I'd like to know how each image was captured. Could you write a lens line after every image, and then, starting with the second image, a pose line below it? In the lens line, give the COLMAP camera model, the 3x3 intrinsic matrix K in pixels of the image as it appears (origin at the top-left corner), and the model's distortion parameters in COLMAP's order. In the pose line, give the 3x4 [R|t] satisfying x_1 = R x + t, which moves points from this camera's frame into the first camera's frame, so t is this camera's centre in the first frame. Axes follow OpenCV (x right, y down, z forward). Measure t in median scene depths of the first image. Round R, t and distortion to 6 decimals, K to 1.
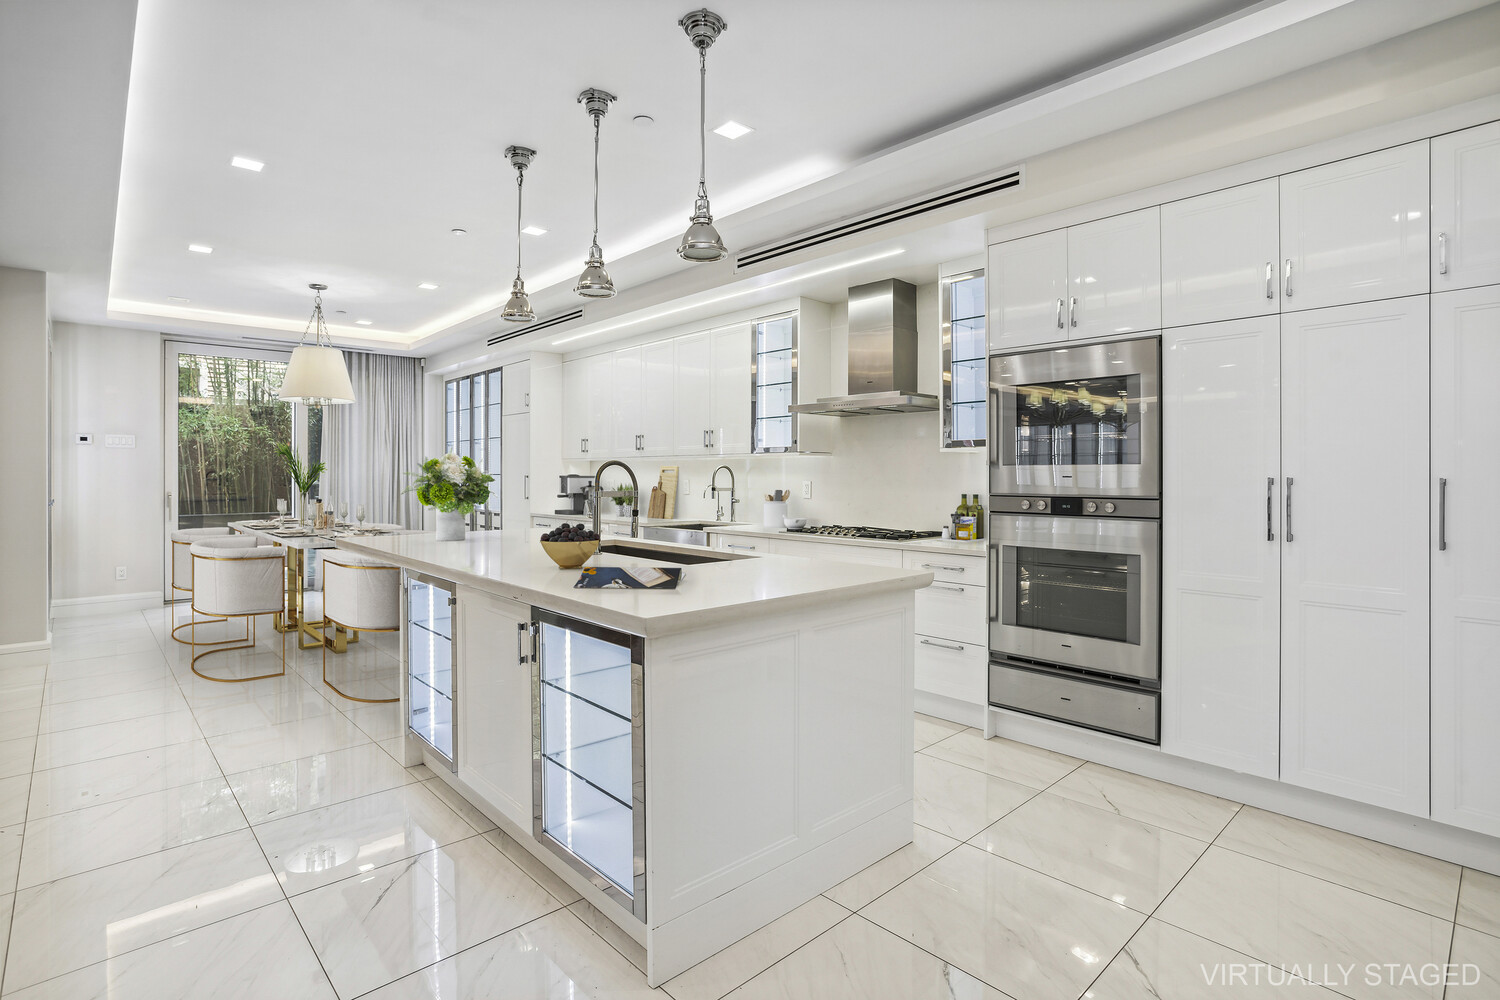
lens RADIAL K [[733.9, 0, 749.9], [0, 733.9, 505.2], [0, 0, 1]] dist [-0.022209, 0.000396]
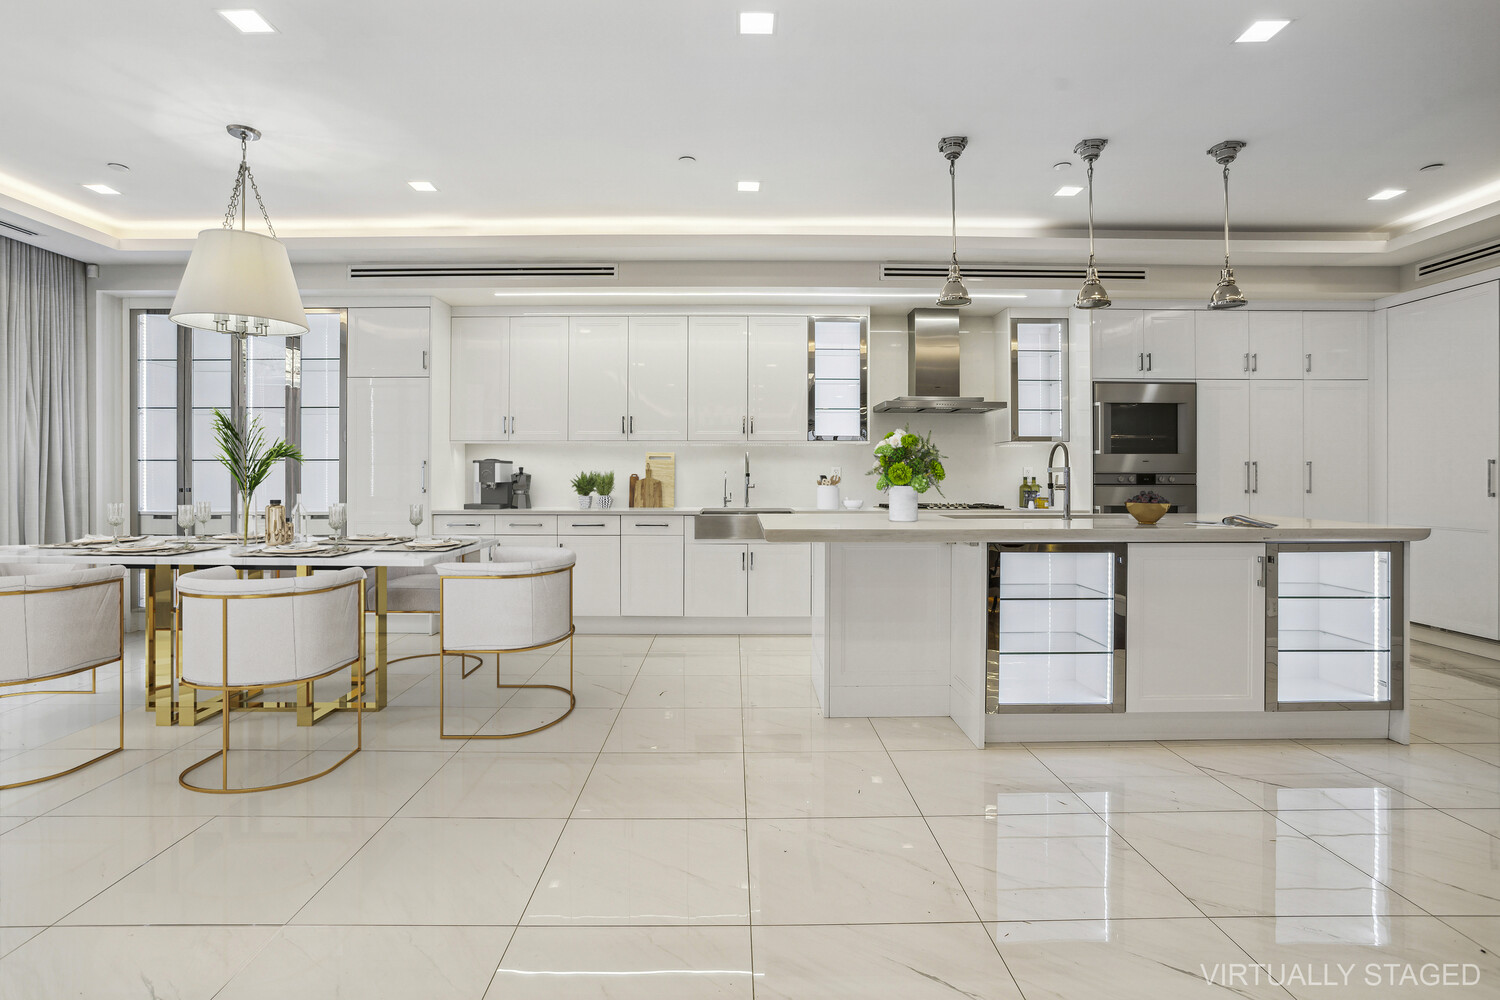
lens RADIAL K [[733.9, 0, 748.7], [0, 733.9, 489.9], [0, 0, 1]] dist [-0.022209, 0.000396]
pose [[0.666250, -0.010999, 0.745648, -0.728758], [0.032602, 0.999365, -0.014389, 0.010607], [-0.745016, 0.033896, 0.666185, 0.303459]]
